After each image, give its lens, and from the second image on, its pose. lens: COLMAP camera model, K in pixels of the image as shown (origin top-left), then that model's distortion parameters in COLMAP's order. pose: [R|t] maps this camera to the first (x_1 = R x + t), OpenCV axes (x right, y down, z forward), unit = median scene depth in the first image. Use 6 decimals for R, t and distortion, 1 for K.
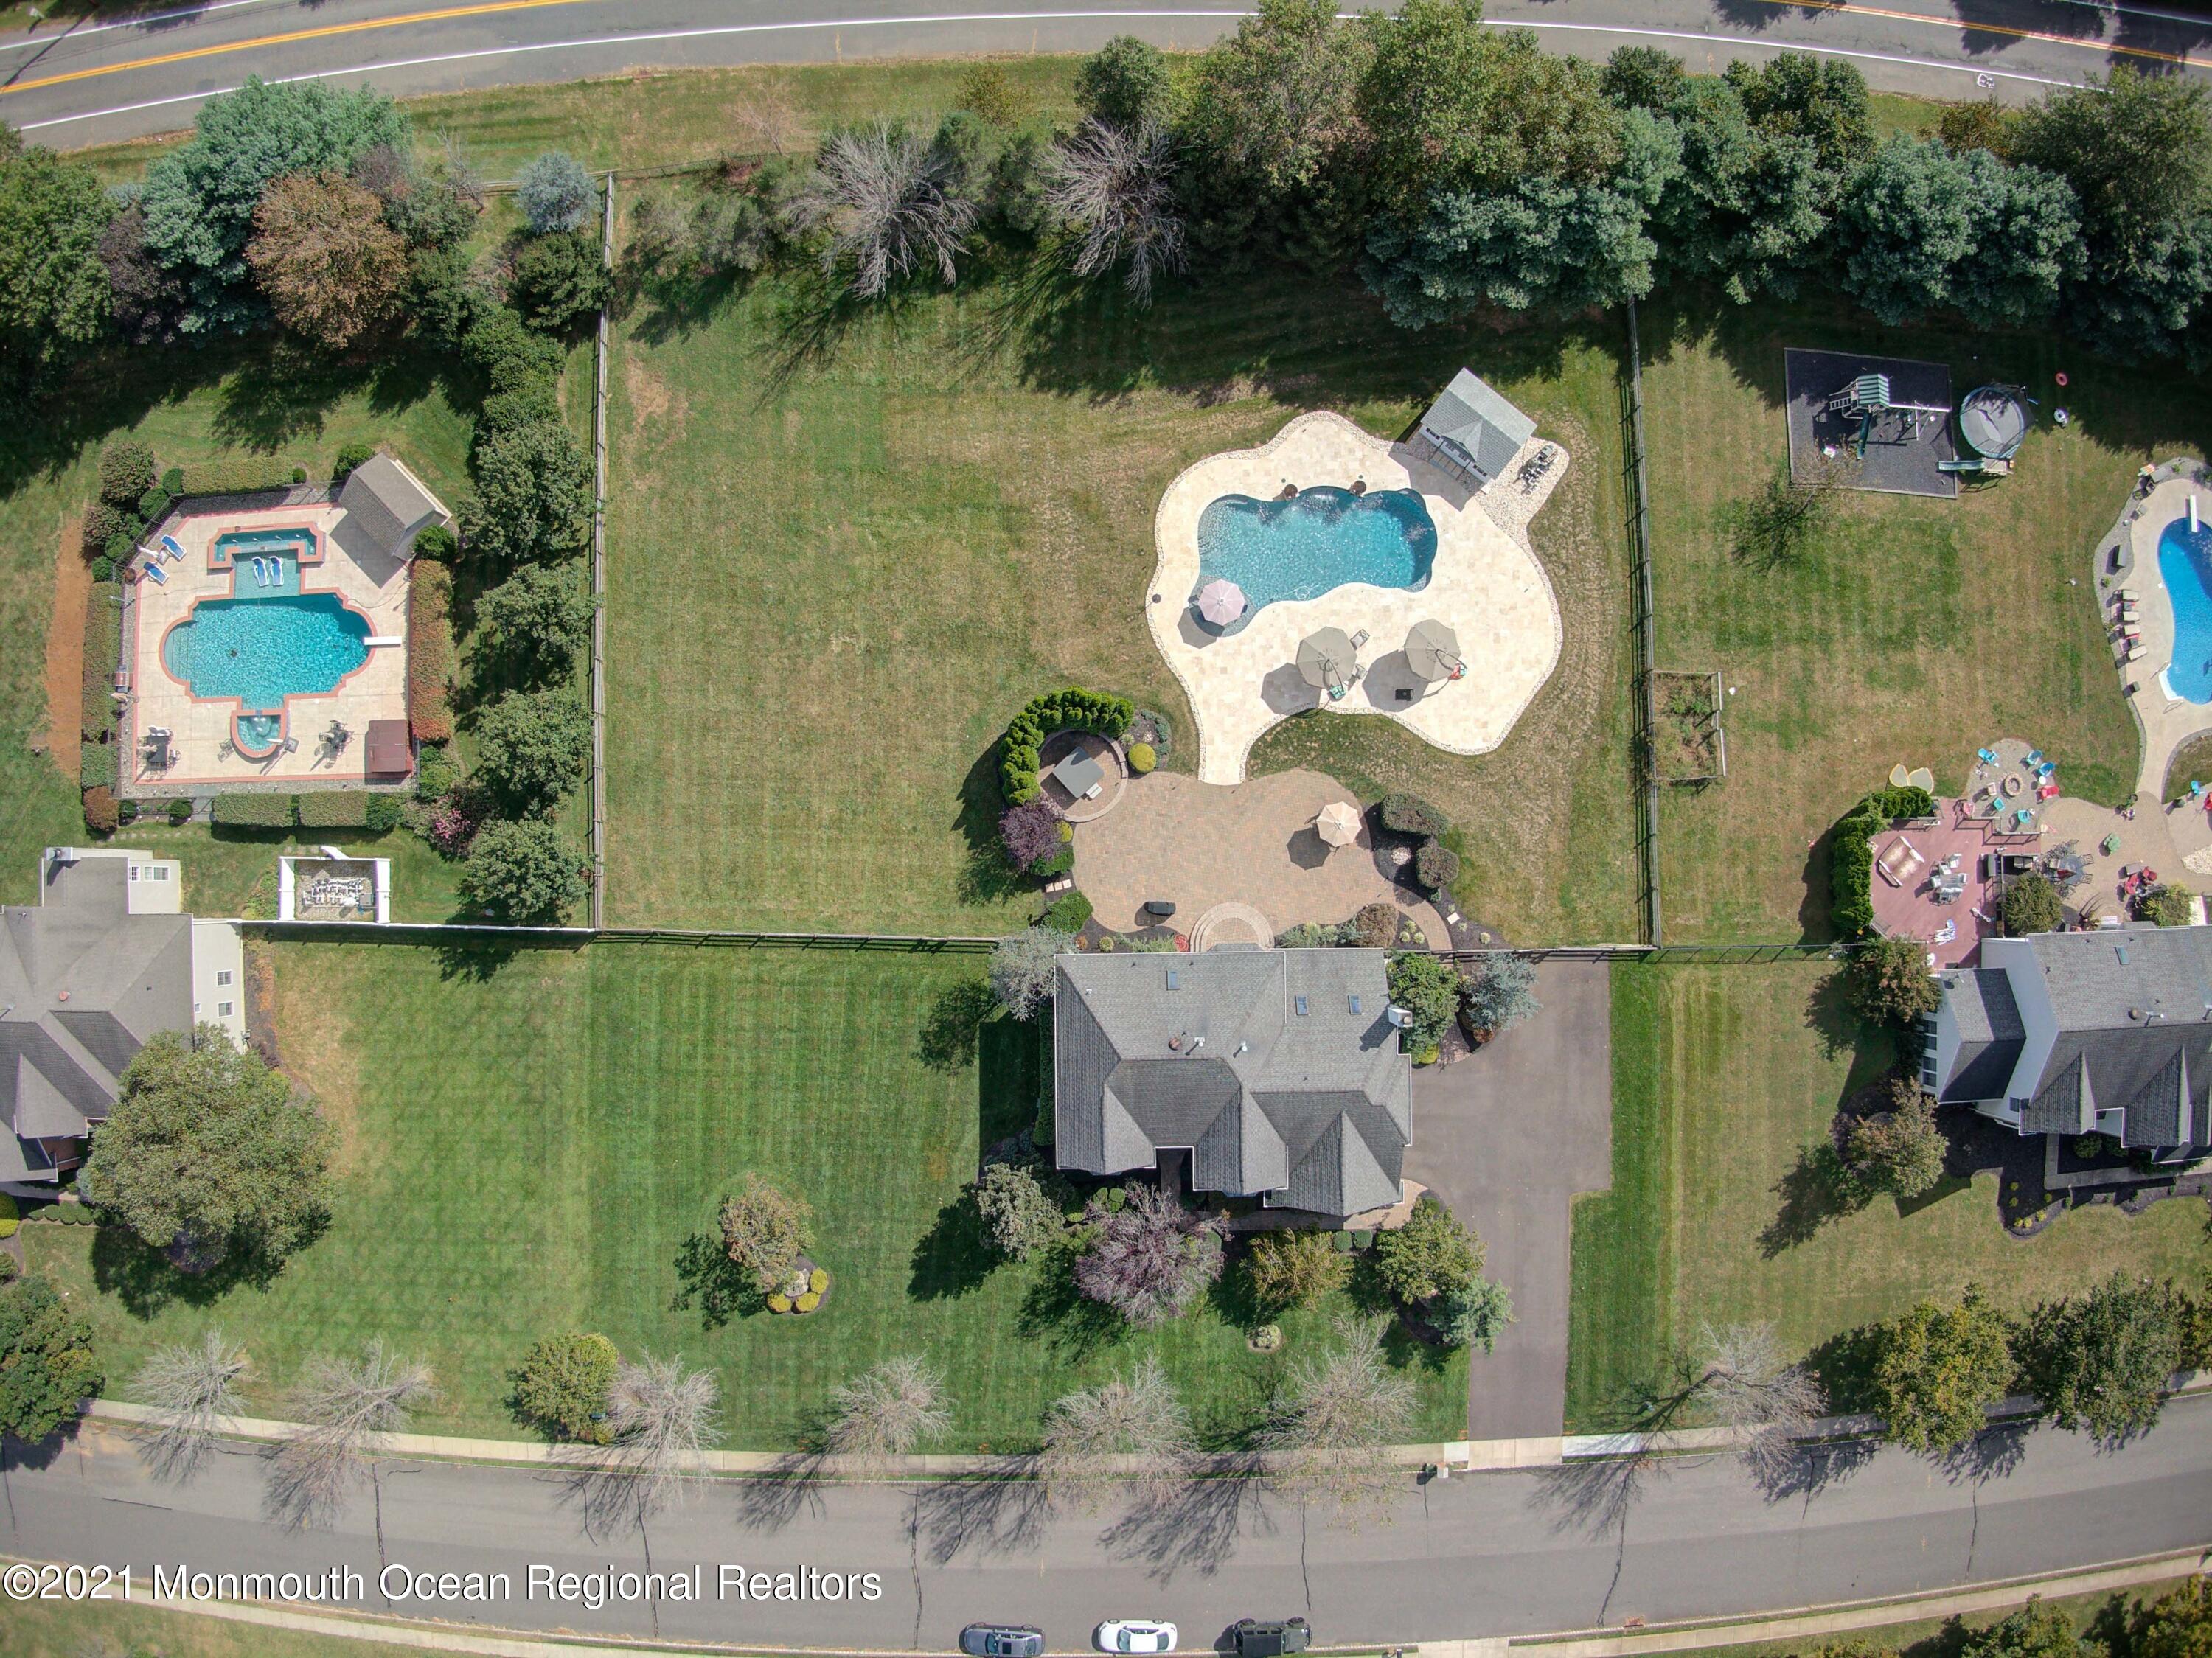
lens RADIAL K [[1584.5, 0, 1106.0], [0, 1584.5, 831.7], [0, 0, 1]] dist [-0.157213, -0.033875]
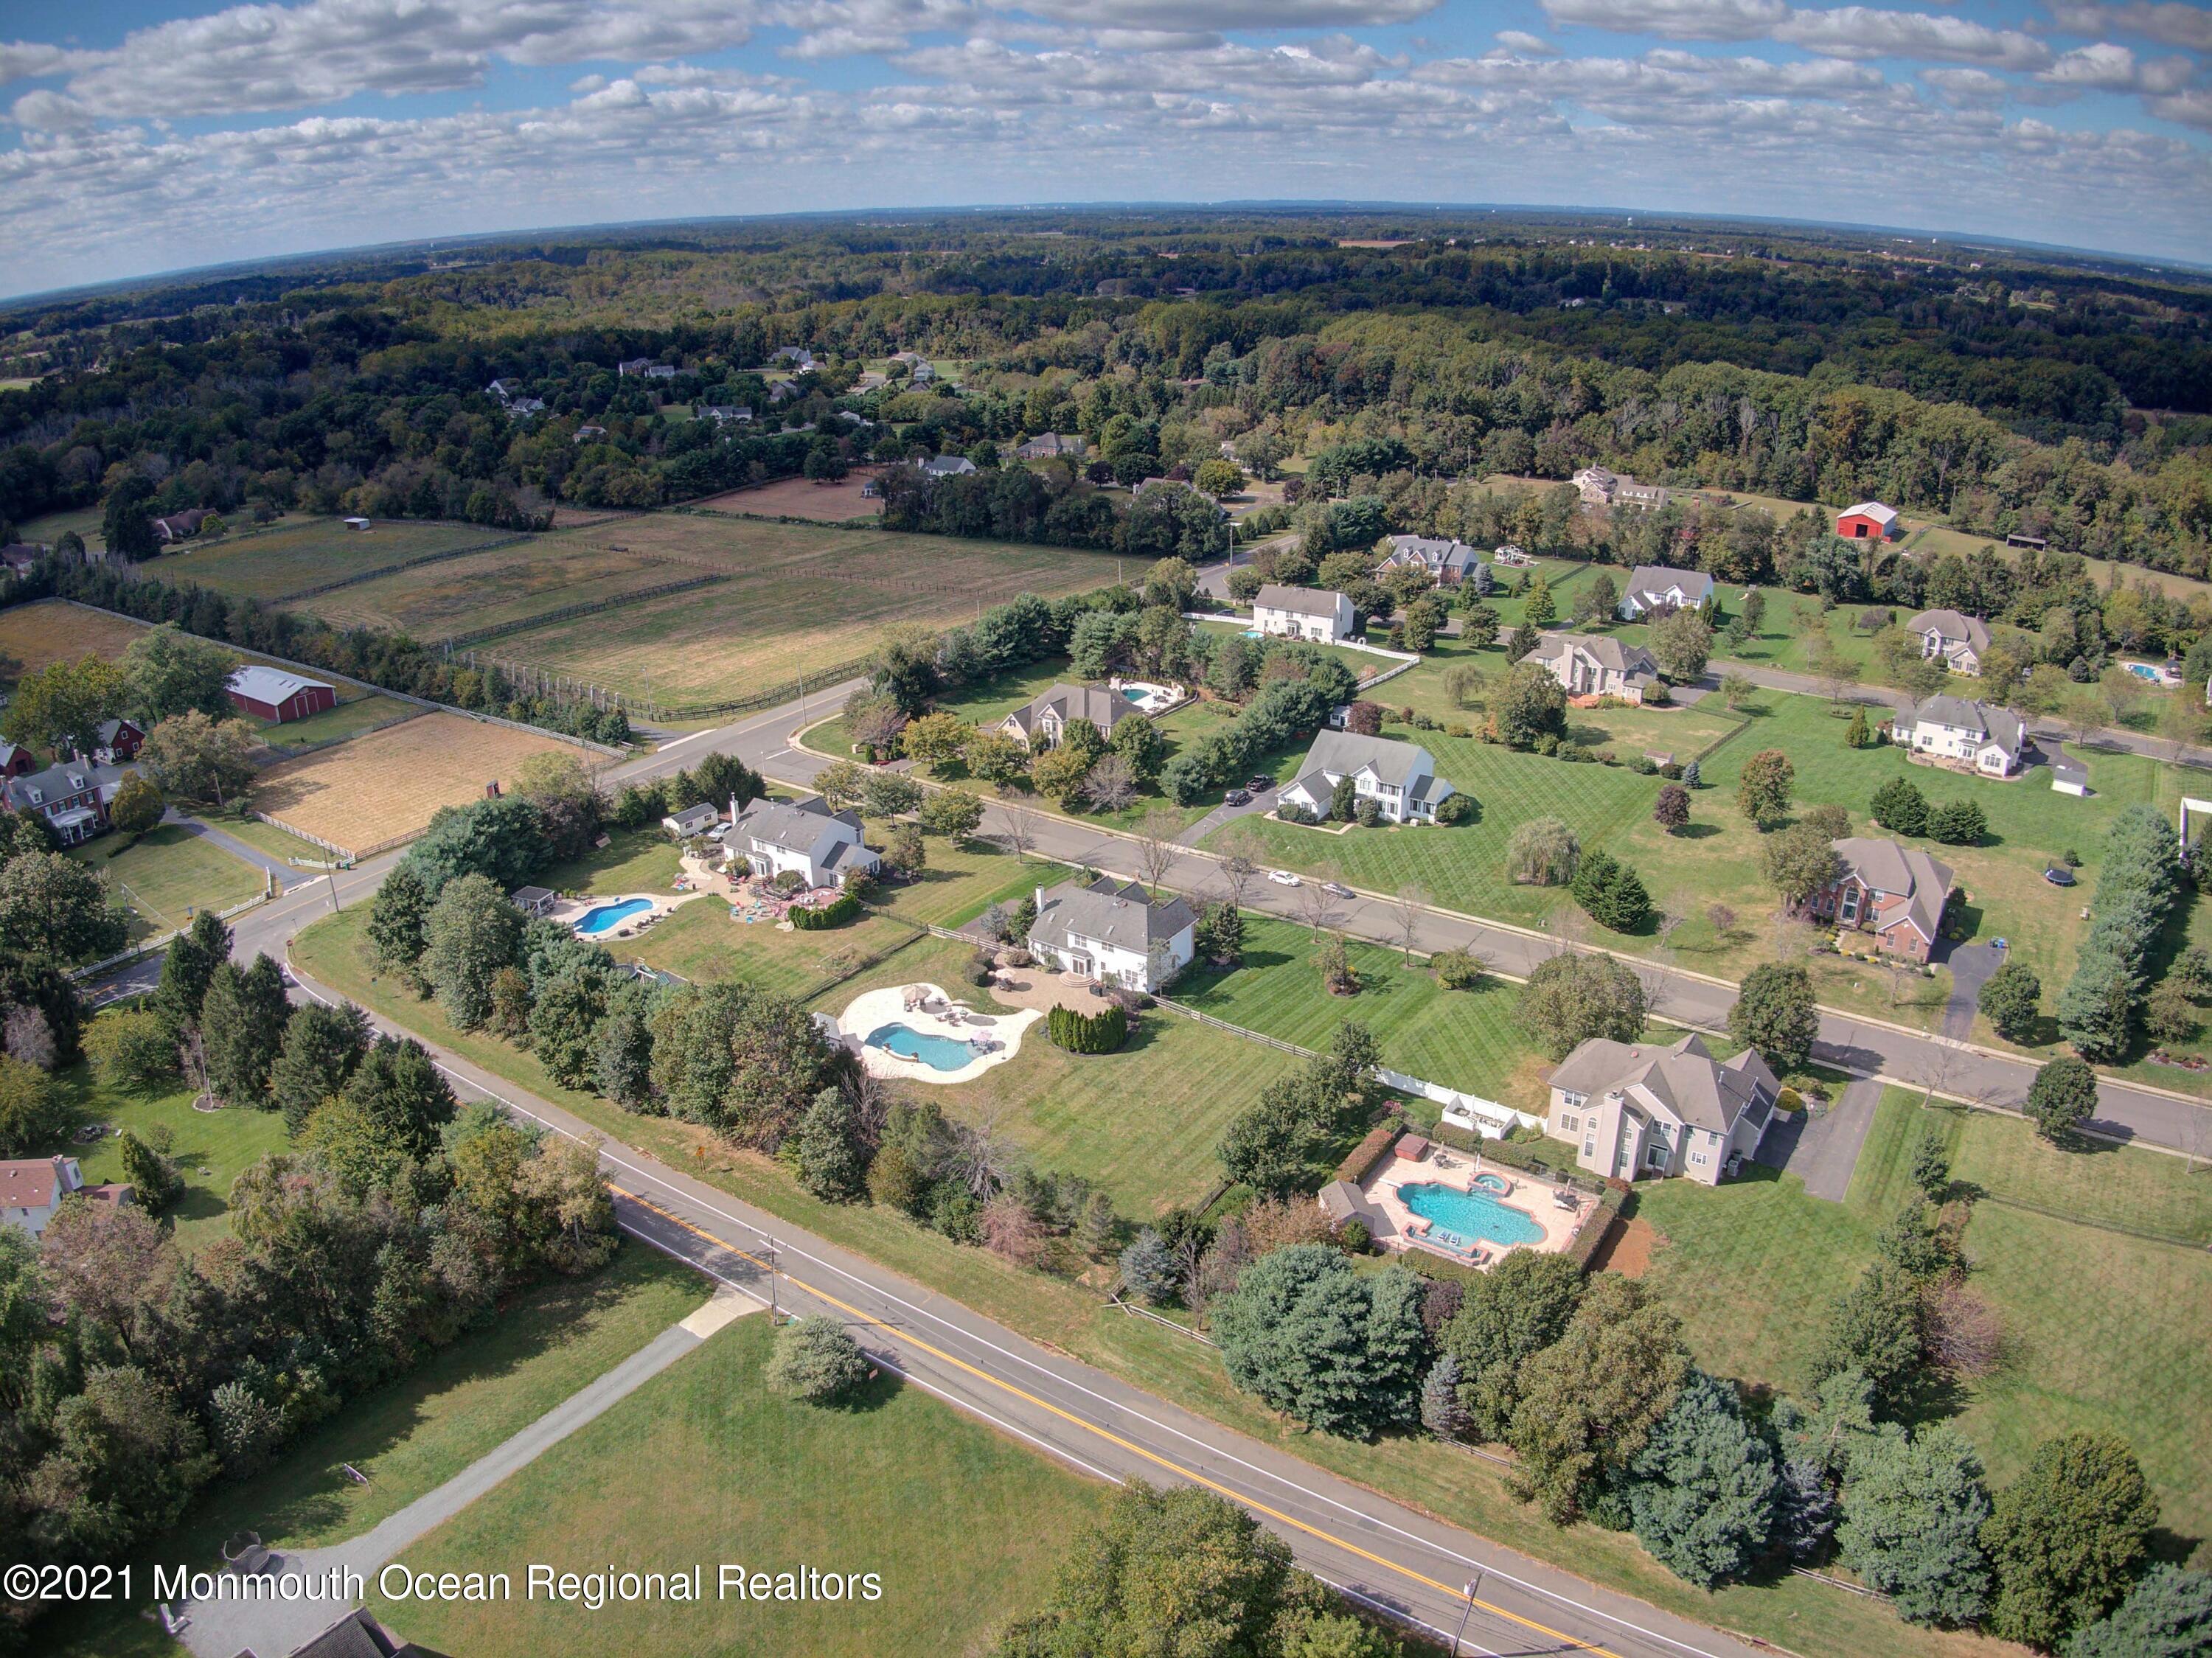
lens RADIAL K [[1570.6, 0, 1092.3], [0, 1570.6, 833.4], [0, 0, 1]] dist [-0.094882, -0.161814]
pose [[-0.813054, -0.202327, 0.545899, -1.046795], [0.582157, -0.292095, 0.758797, -1.459510], [0.005929, 0.934743, 0.355275, 0.062810]]
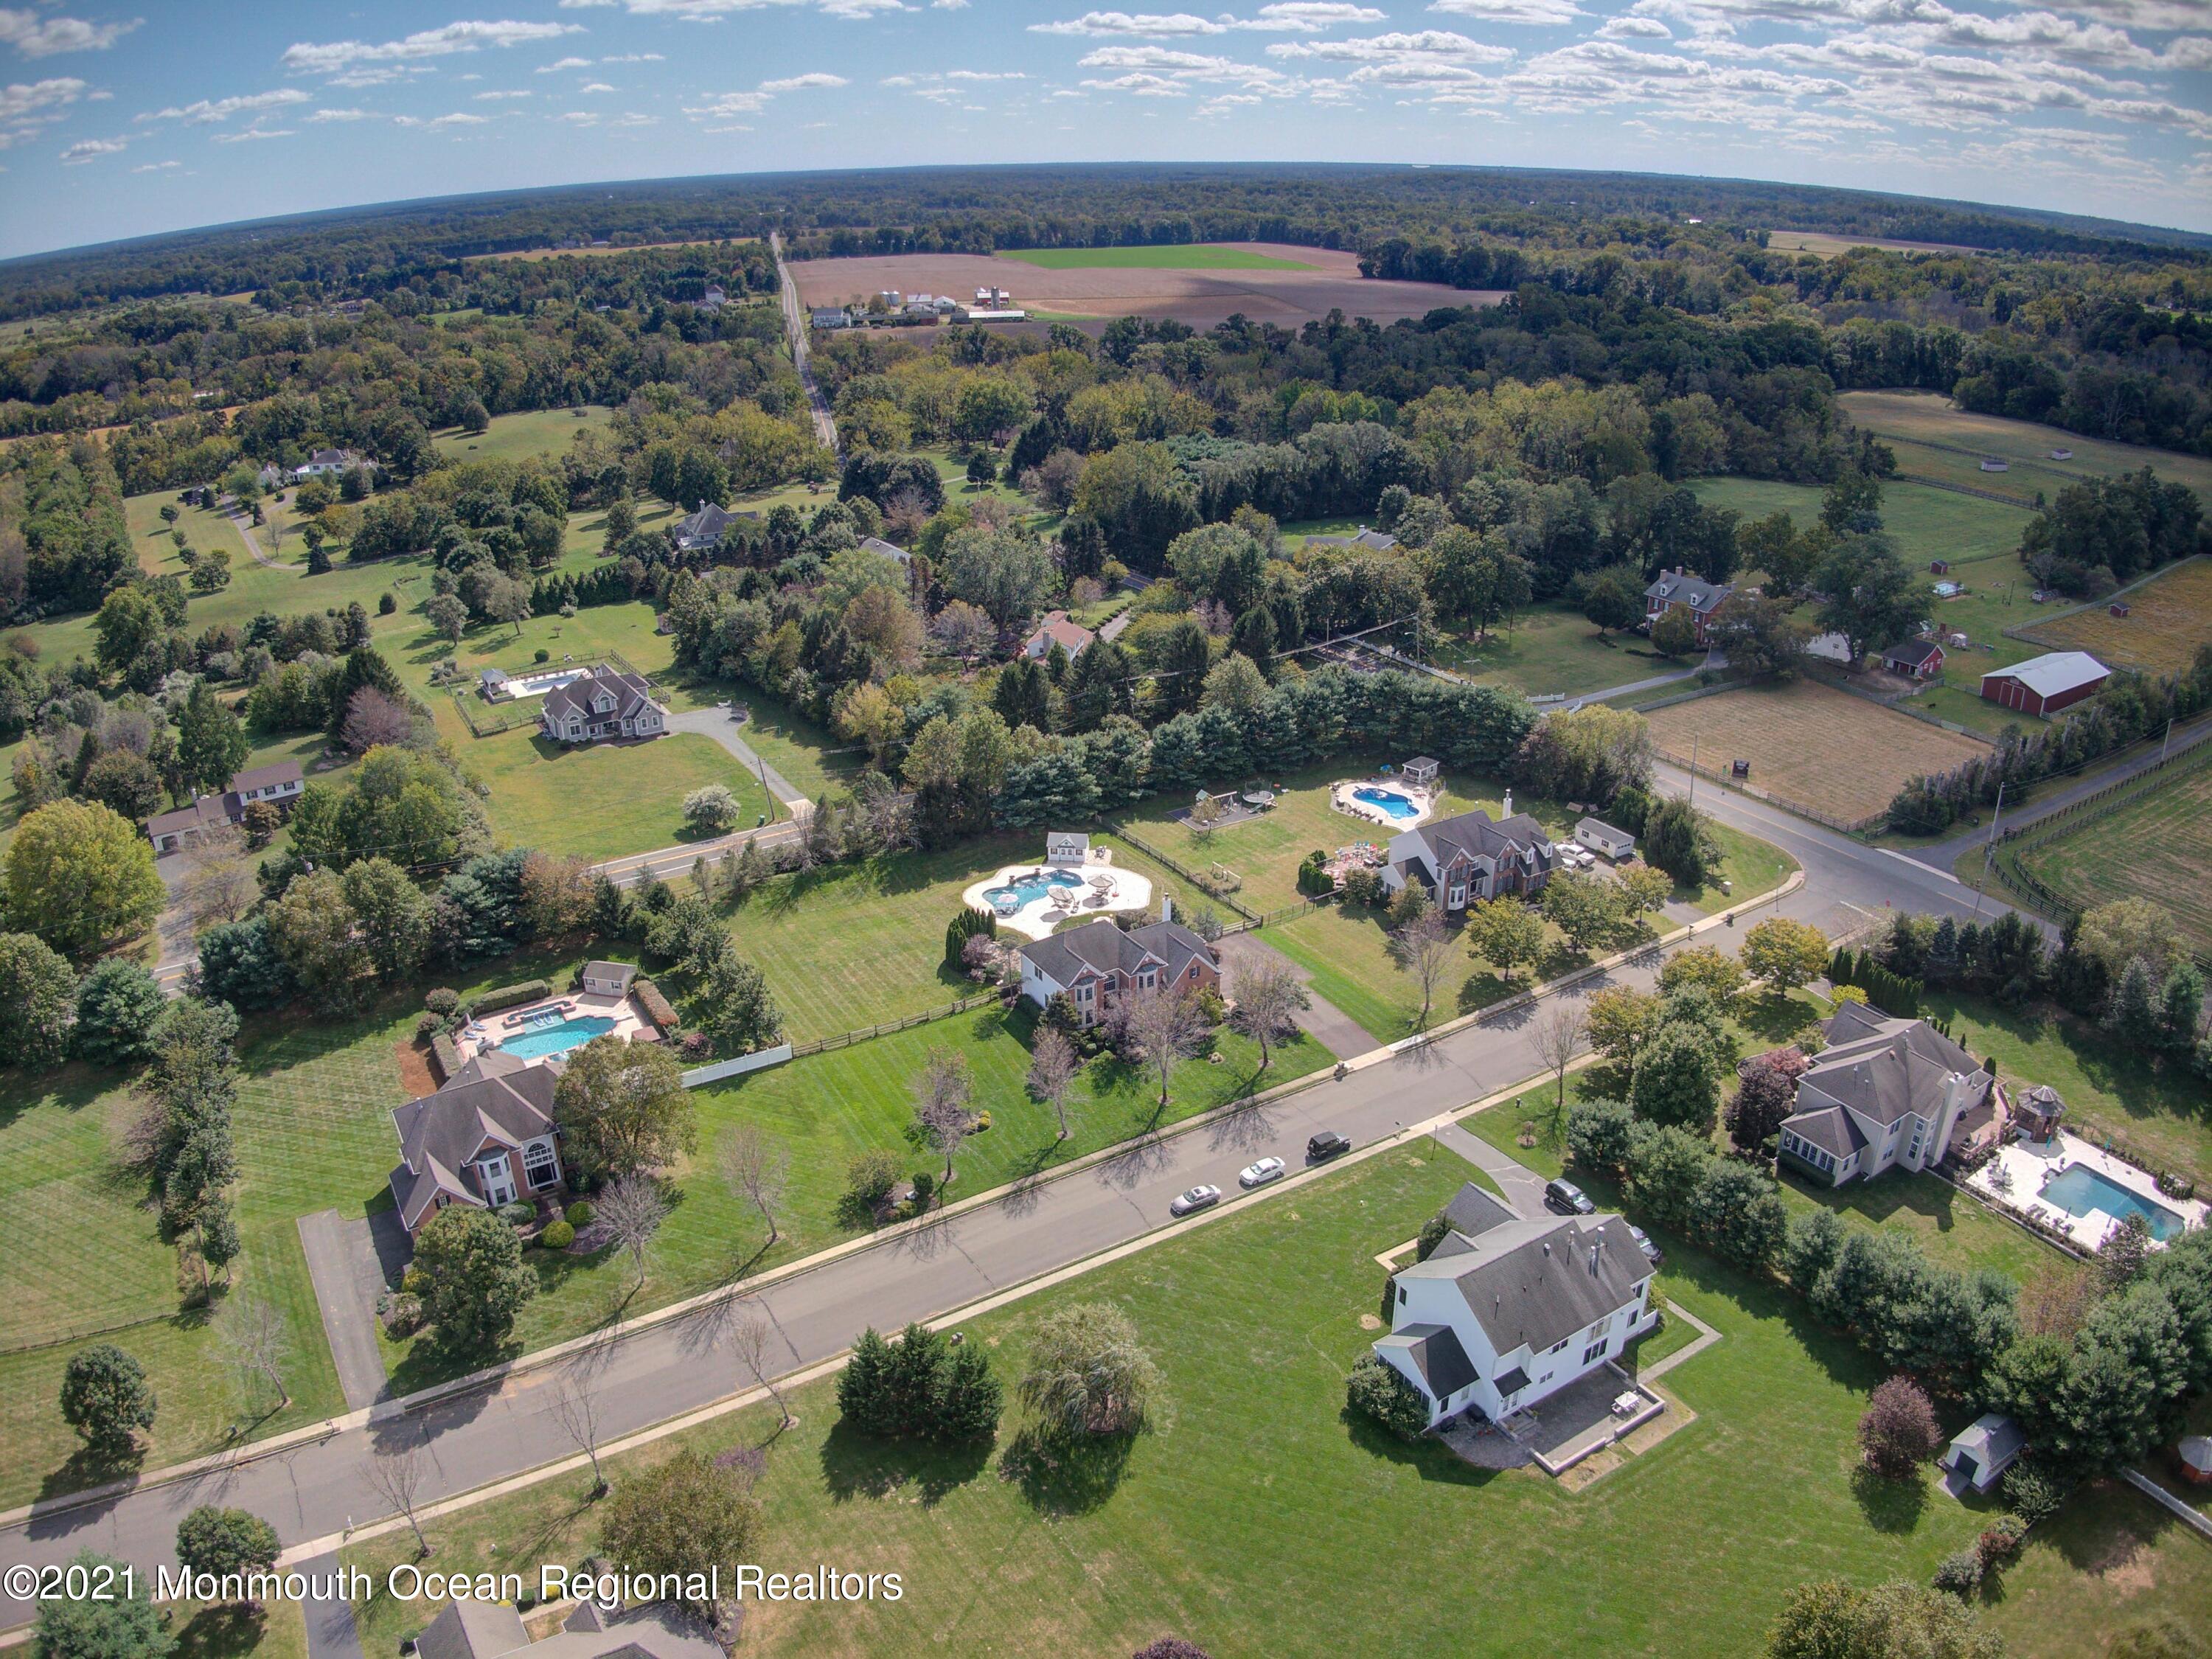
lens RADIAL K [[1576.0, 0, 1104.1], [0, 1576.0, 832.0], [0, 0, 1]] dist [-0.113537, -0.122124]
pose [[0.857287, -0.207516, 0.471165, -0.827990], [0.514737, 0.363729, -0.776368, 1.597717], [-0.010268, 0.908096, 0.418636, -0.022315]]
